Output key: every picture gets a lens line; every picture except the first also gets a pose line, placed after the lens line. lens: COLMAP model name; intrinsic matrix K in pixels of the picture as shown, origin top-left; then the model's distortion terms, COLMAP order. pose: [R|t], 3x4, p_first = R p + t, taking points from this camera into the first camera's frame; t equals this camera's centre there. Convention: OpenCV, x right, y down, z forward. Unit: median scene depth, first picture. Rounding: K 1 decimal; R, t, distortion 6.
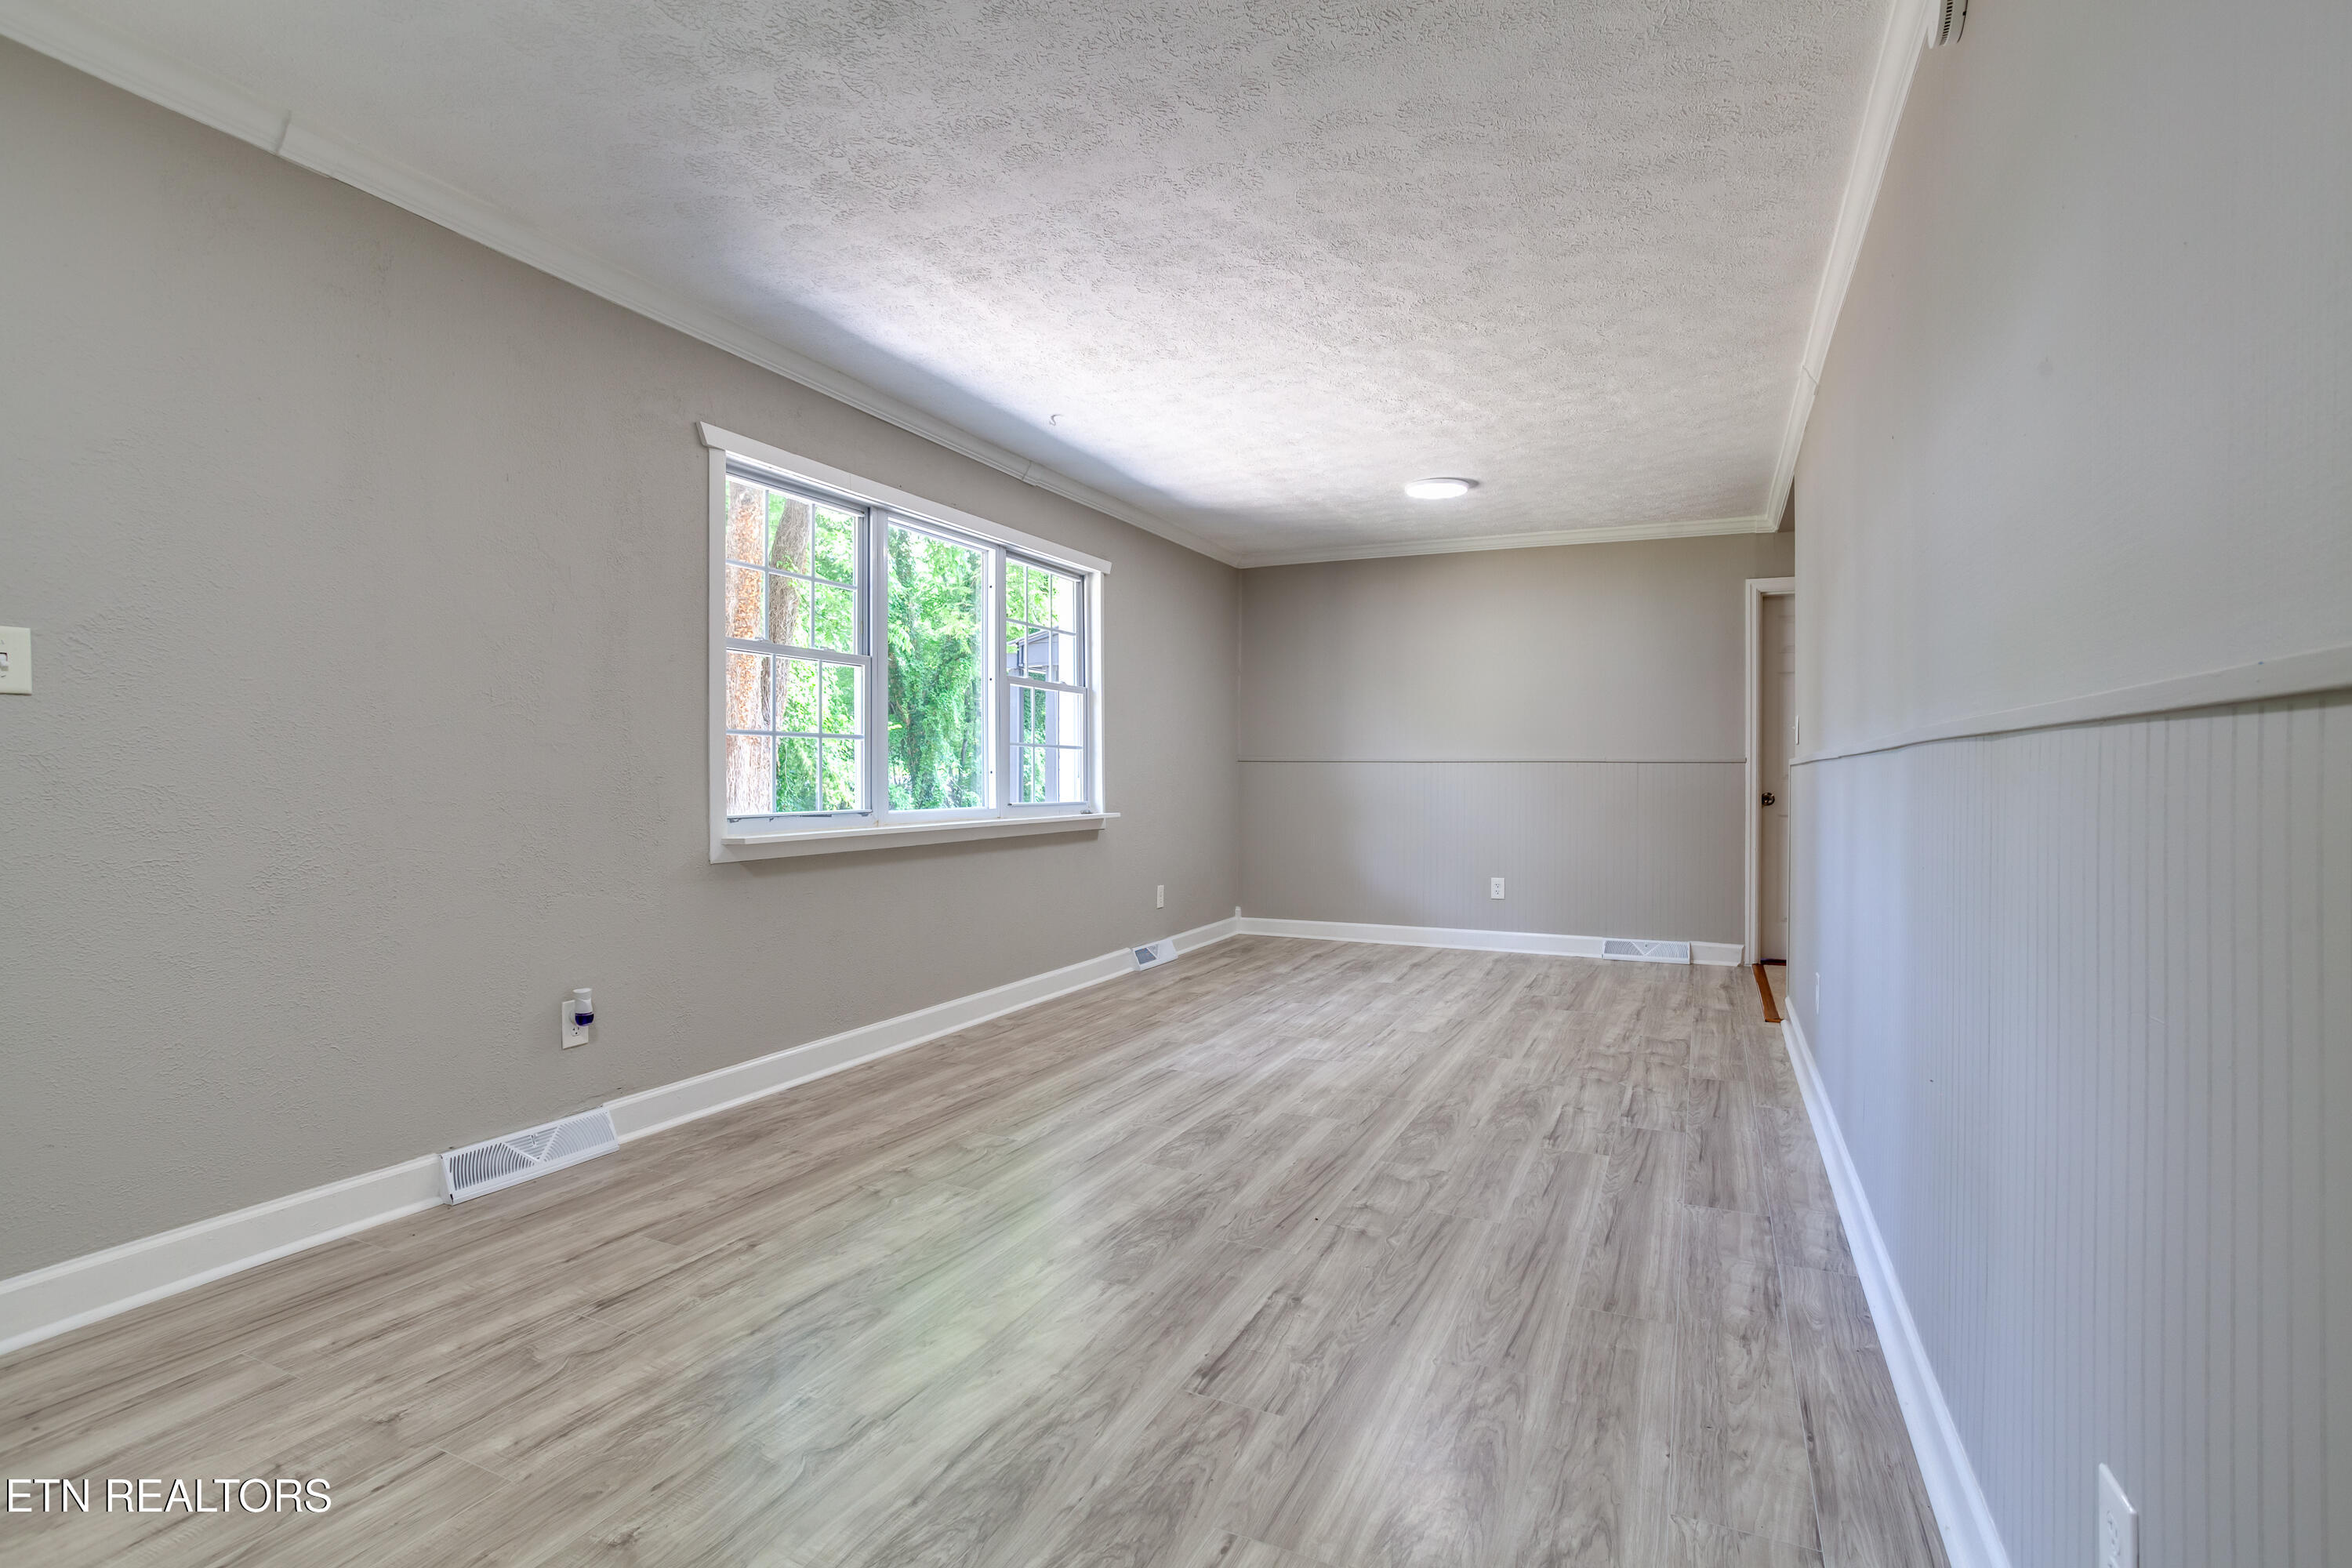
lens RADIAL K [[1249.6, 0, 1104.9], [0, 1249.6, 782.2], [0, 0, 1]] dist [-0.032963, 0.000655]
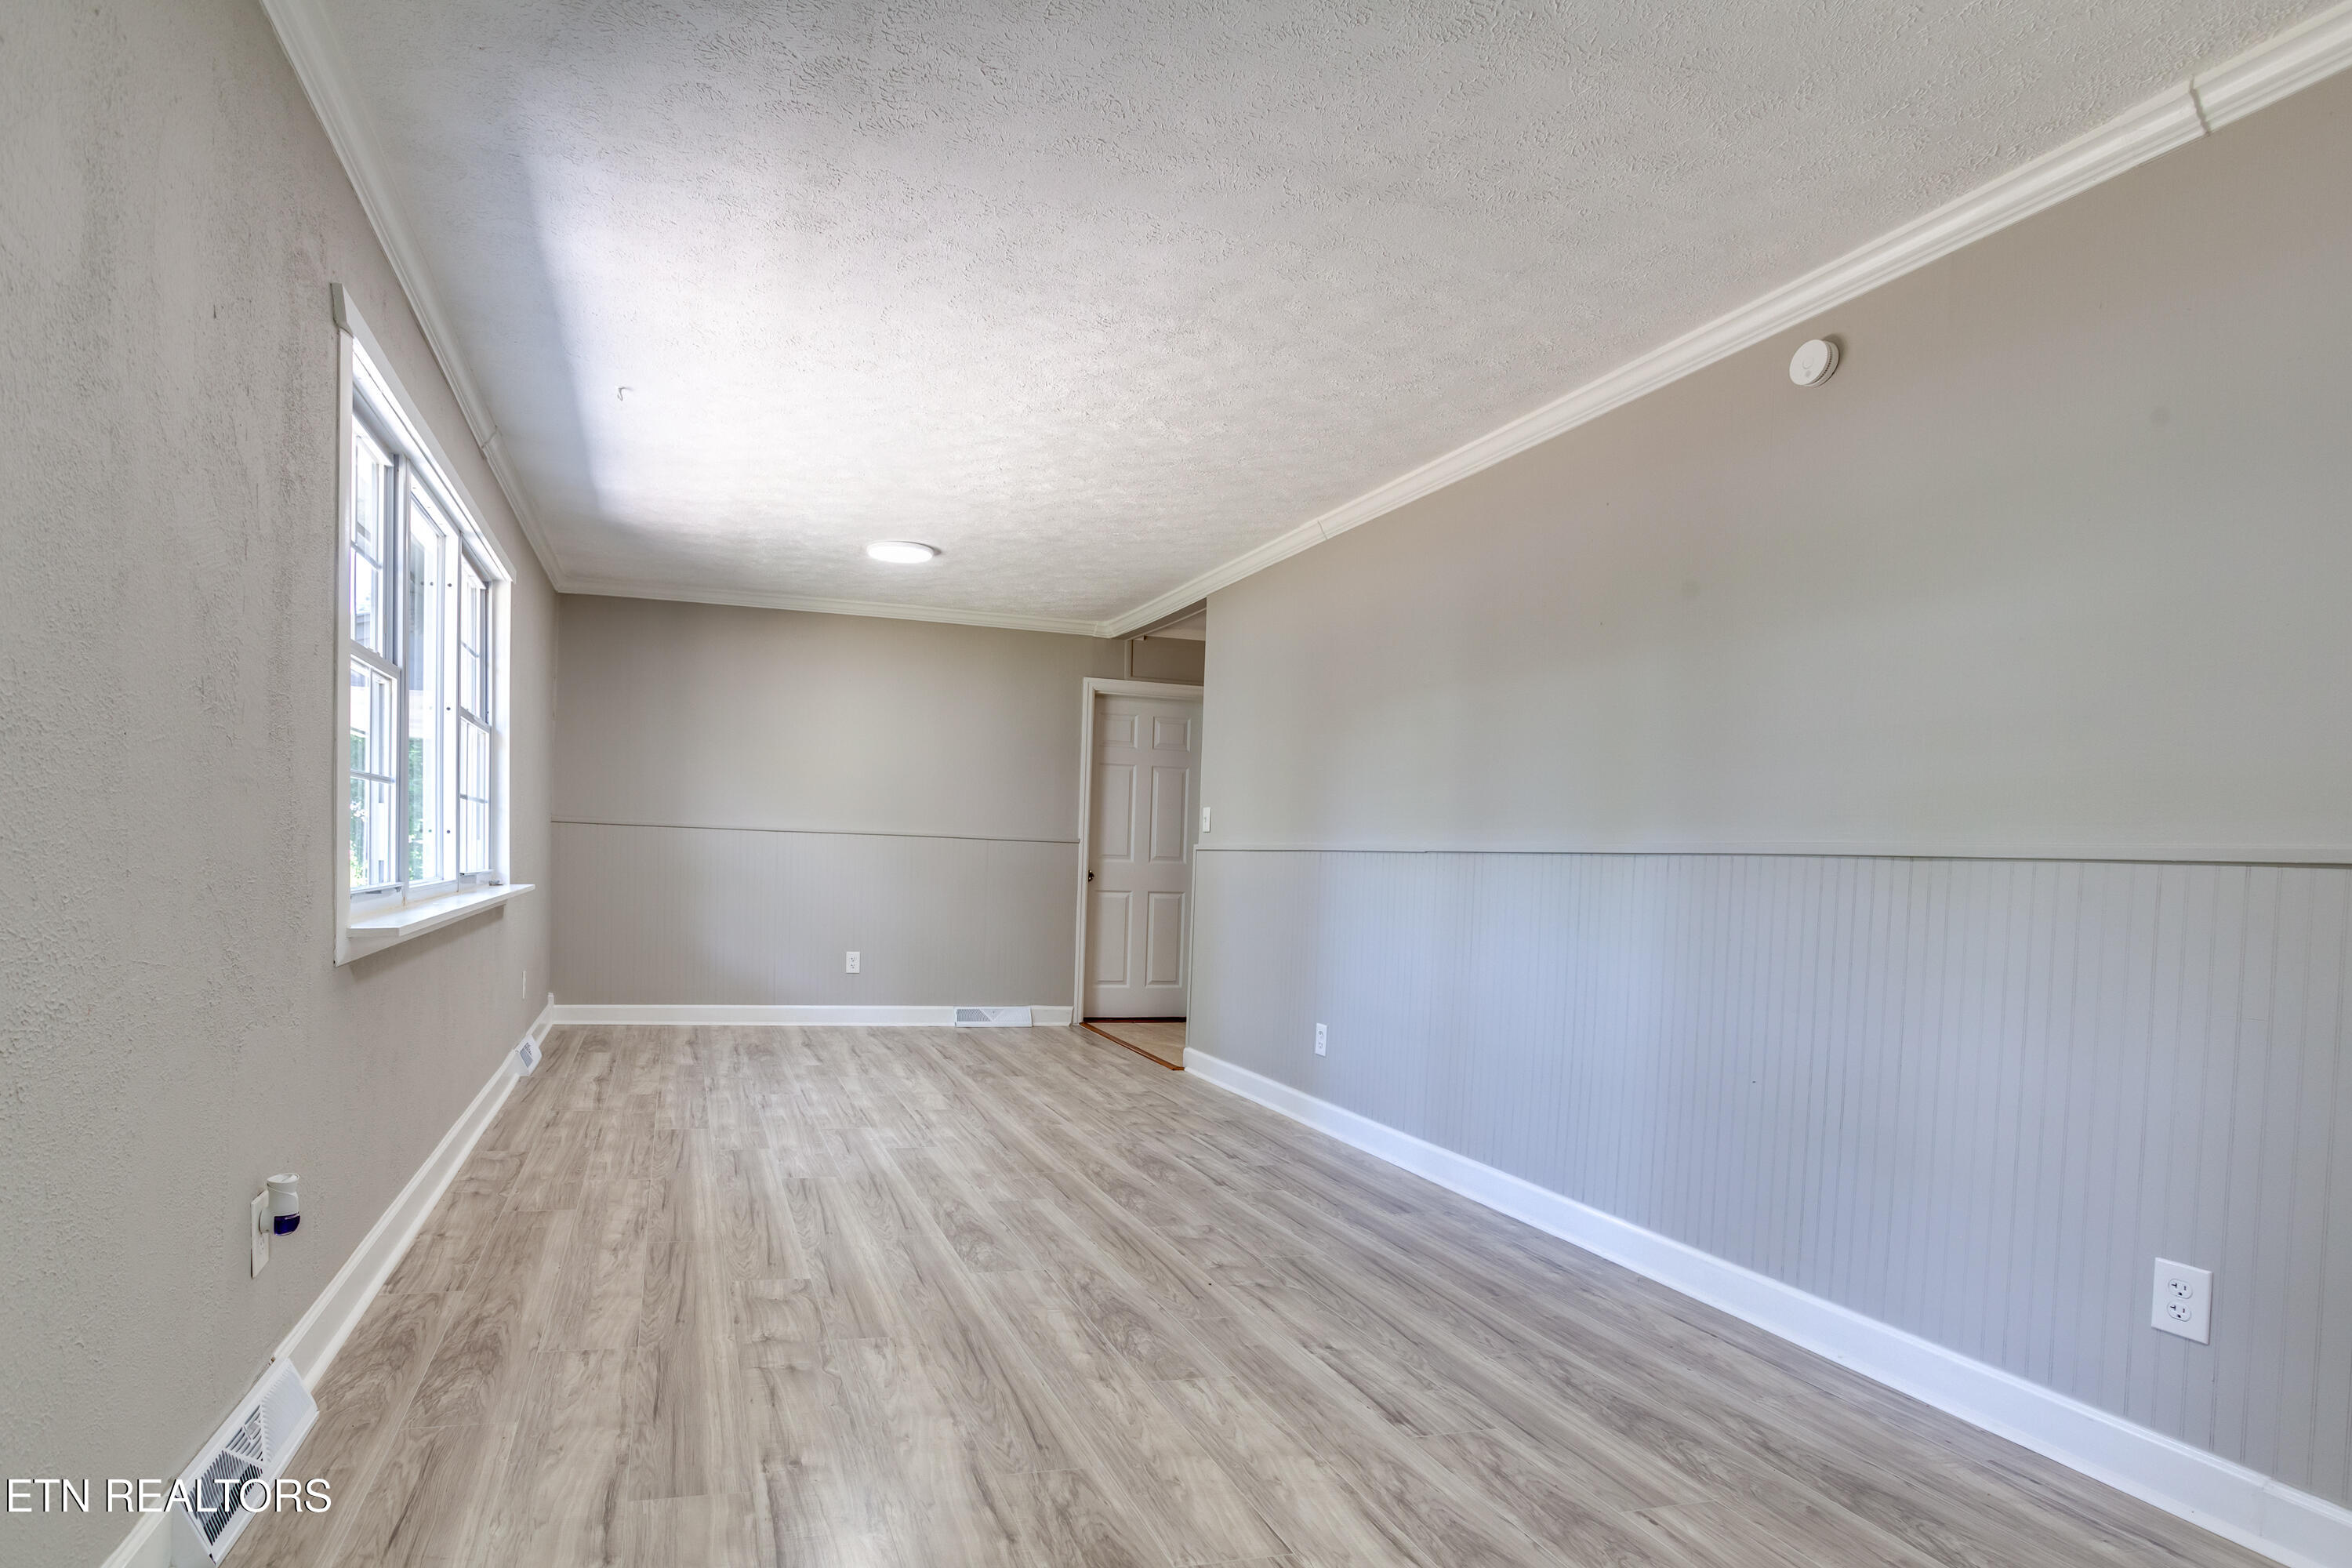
lens RADIAL K [[1335.5, 0, 1110.2], [0, 1335.5, 860.0], [0, 0, 1]] dist [-0.076434, 0.121537]
pose [[0.712811, 0.020089, 0.701069, -0.560414], [-0.026373, 0.999650, -0.001830, 0.003360], [-0.700861, -0.017185, 0.713091, 0.234714]]
